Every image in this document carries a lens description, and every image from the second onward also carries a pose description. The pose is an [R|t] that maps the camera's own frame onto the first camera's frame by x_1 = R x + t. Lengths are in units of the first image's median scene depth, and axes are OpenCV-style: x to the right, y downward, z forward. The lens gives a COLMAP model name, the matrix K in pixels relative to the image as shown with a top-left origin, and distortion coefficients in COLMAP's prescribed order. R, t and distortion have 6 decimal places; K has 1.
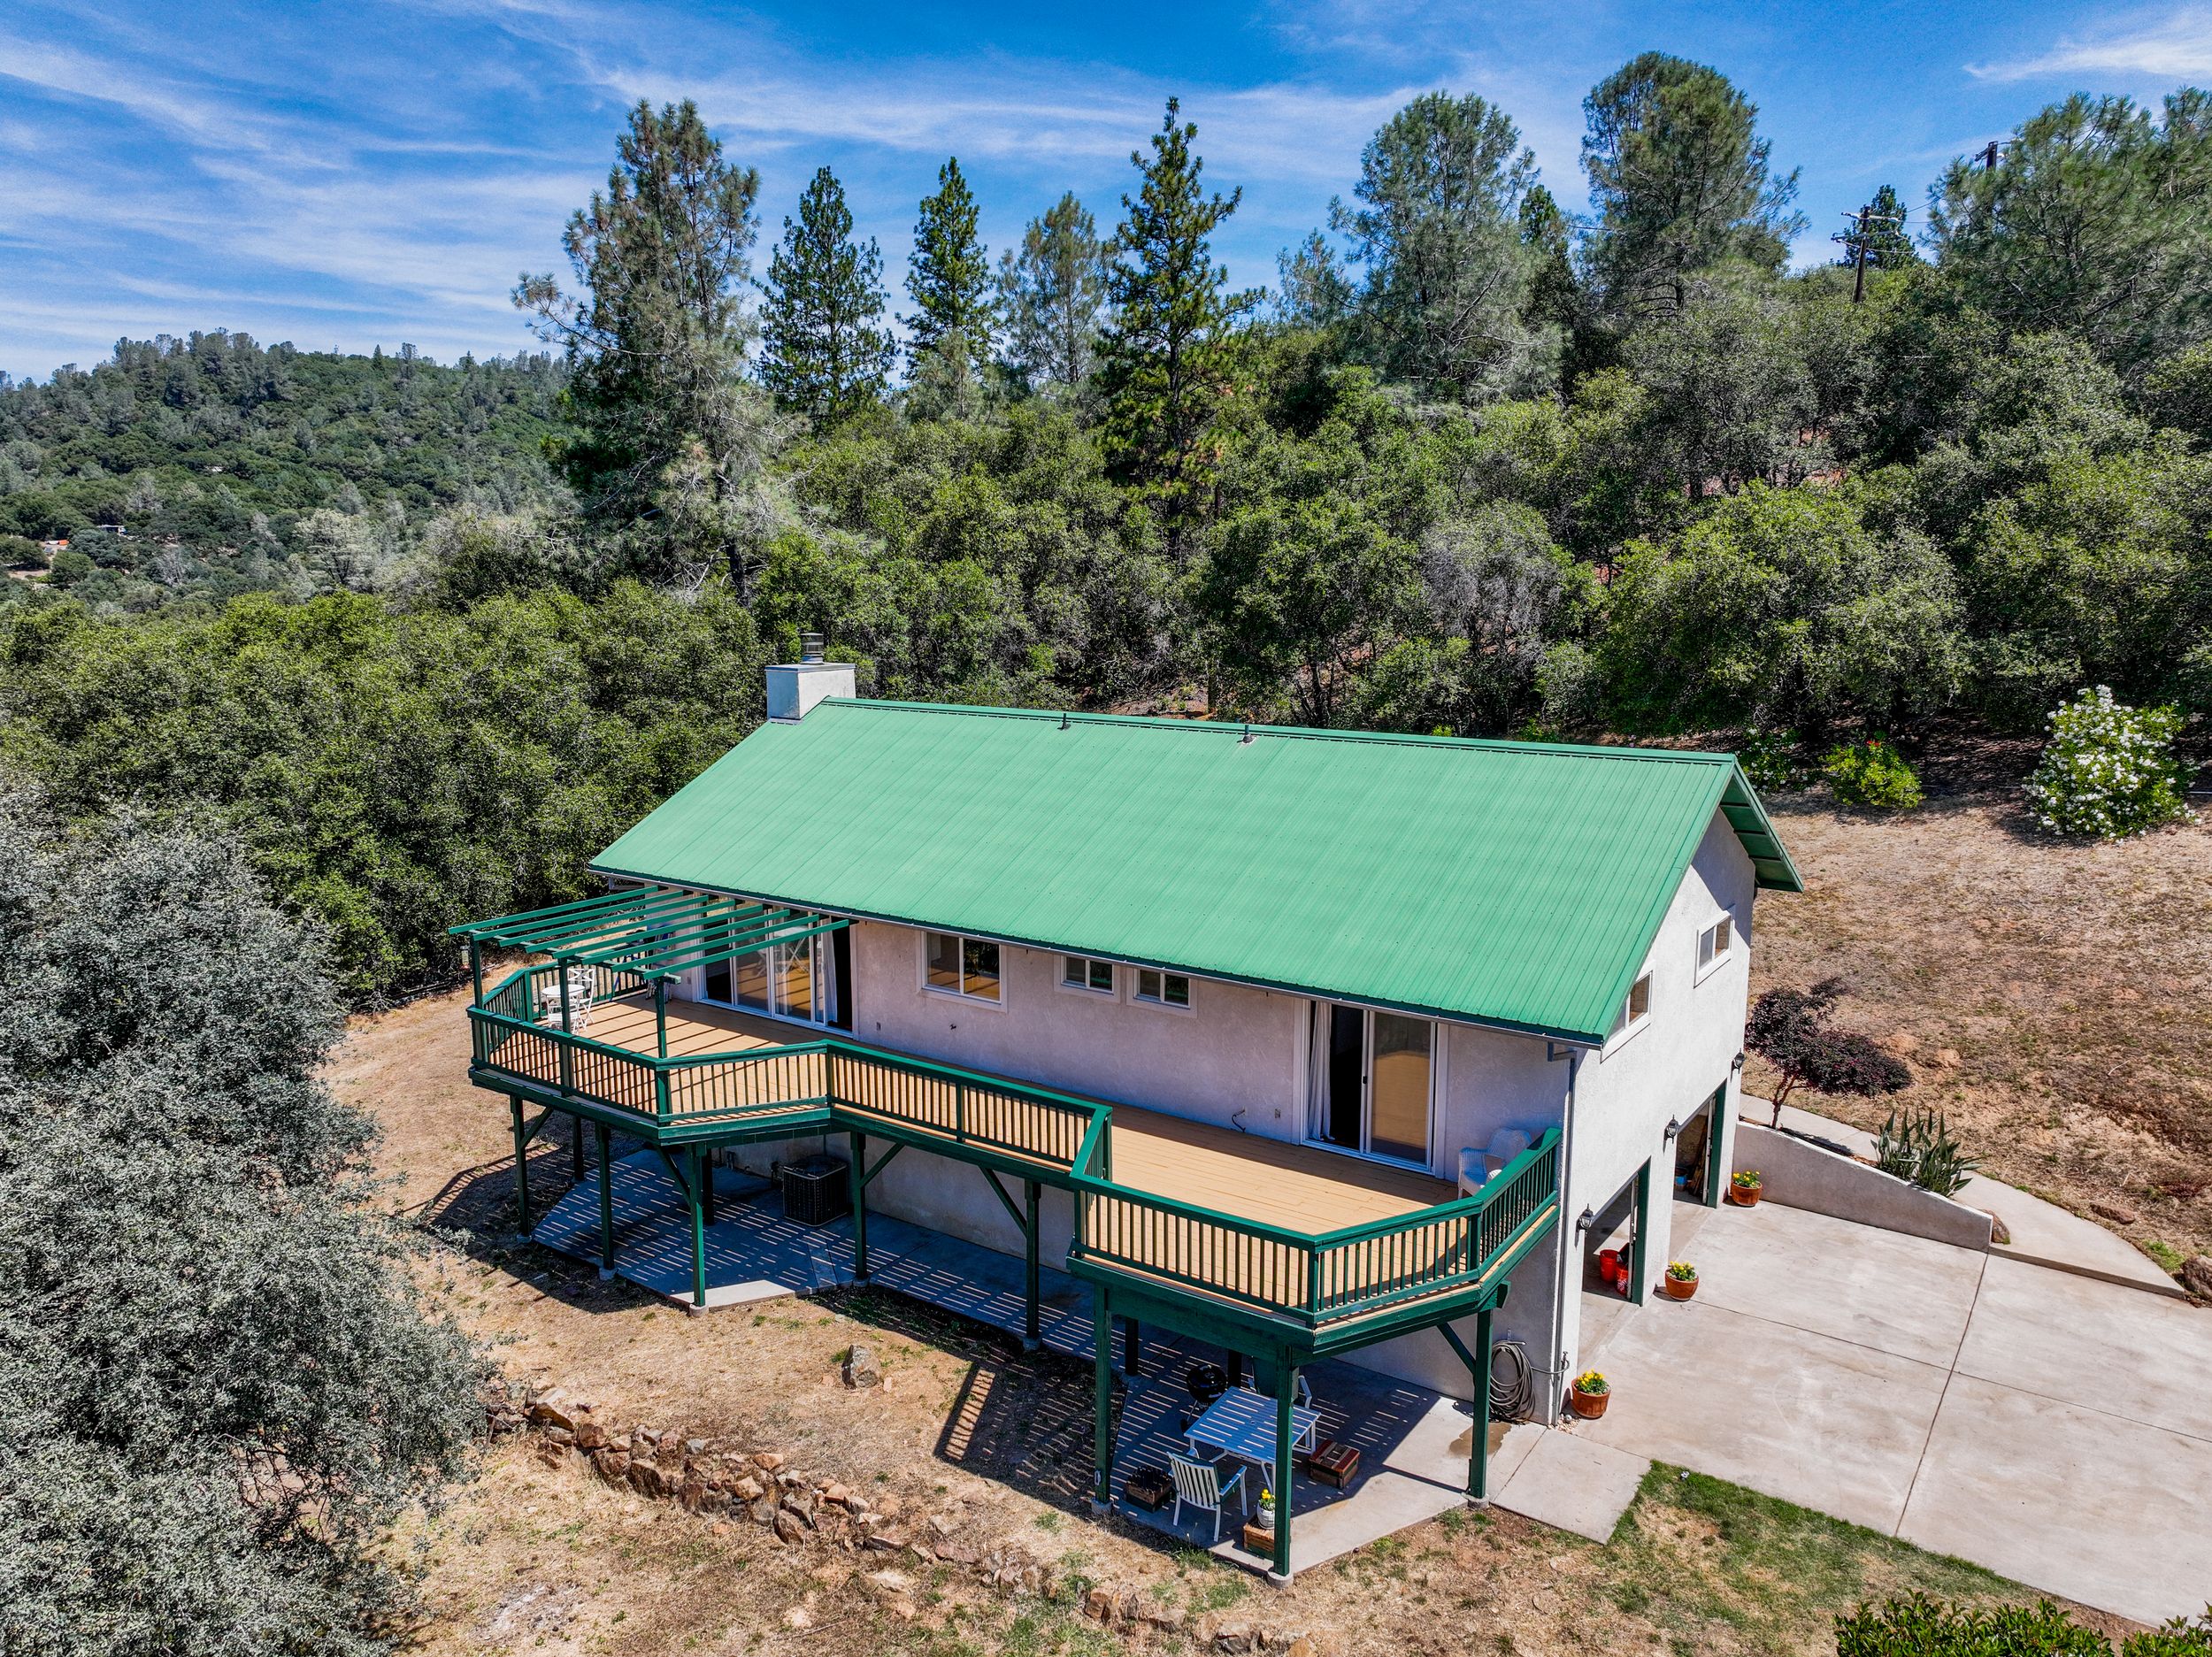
lens RADIAL K [[1555.1, 0, 1106.2], [0, 1555.1, 827.8], [0, 0, 1]] dist [-0.000979, 0.017164]
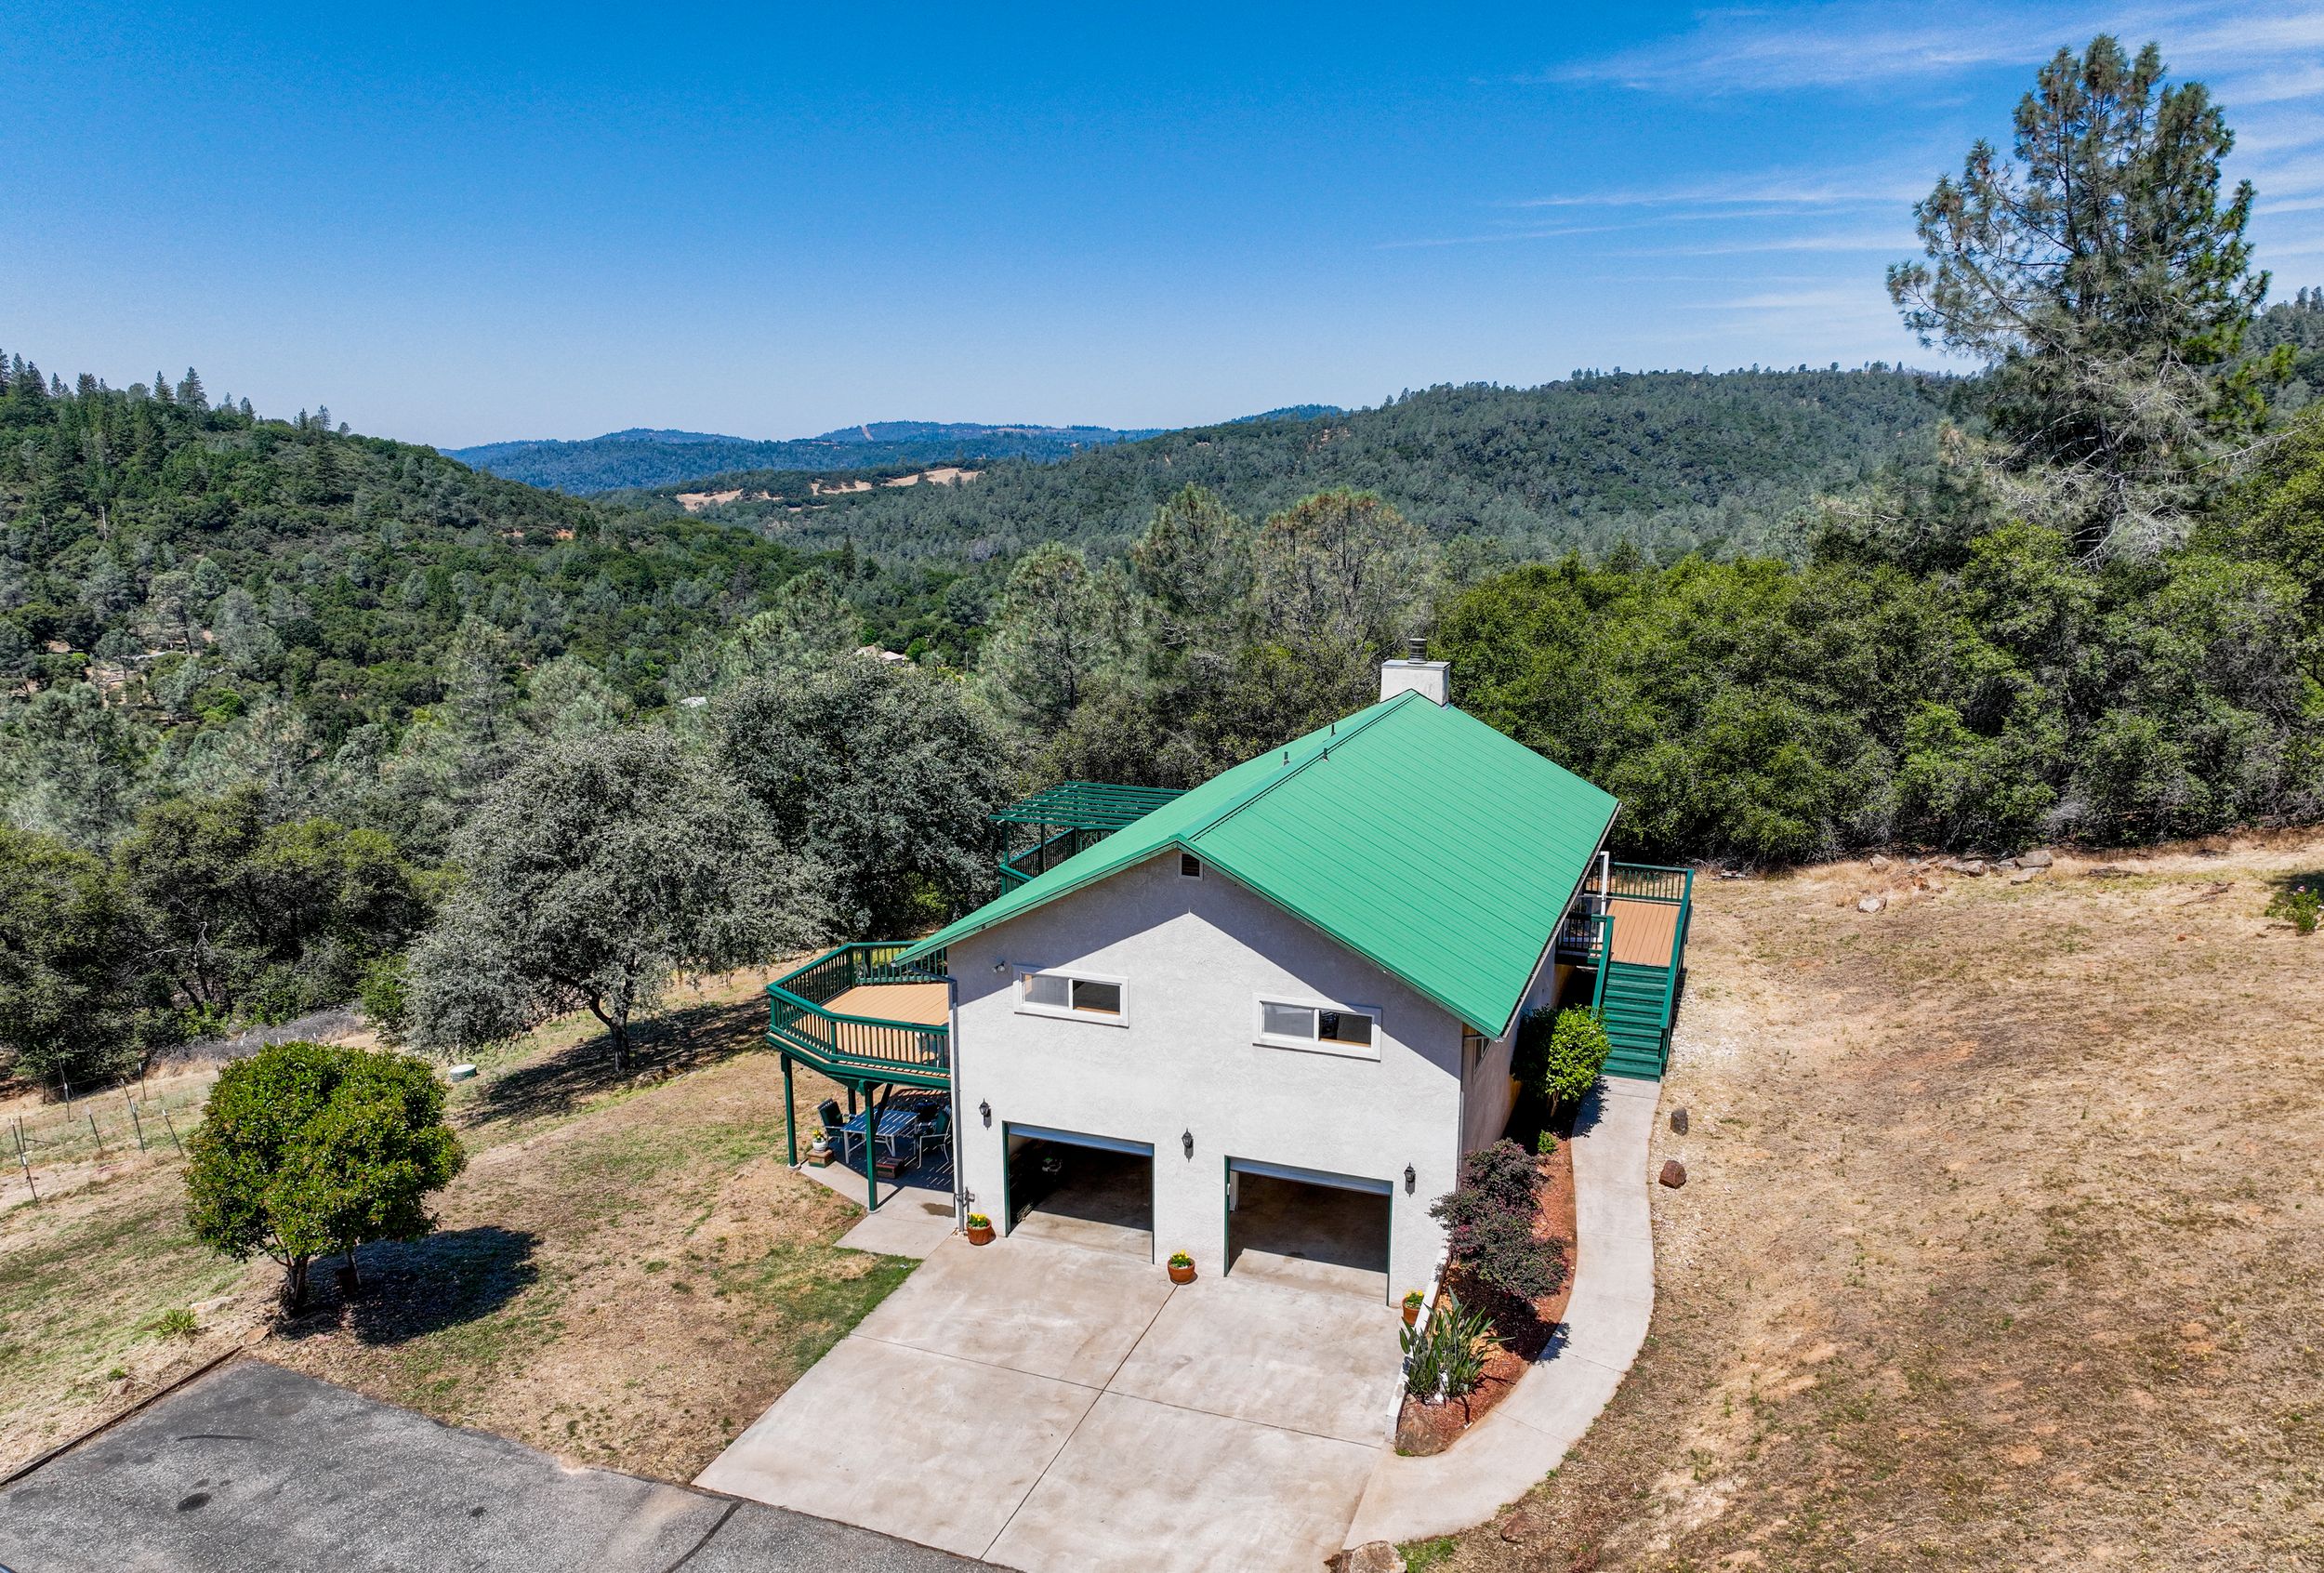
lens RADIAL K [[1632.4, 0, 1159.1], [0, 1632.4, 868.4], [0, 0, 1]] dist [0.005129, 0.008126]
pose [[0.248933, 0.240233, -0.938254, 0.914403], [-0.161286, 0.965505, 0.204419, -0.157985], [0.954997, 0.100441, 0.279093, 0.383378]]
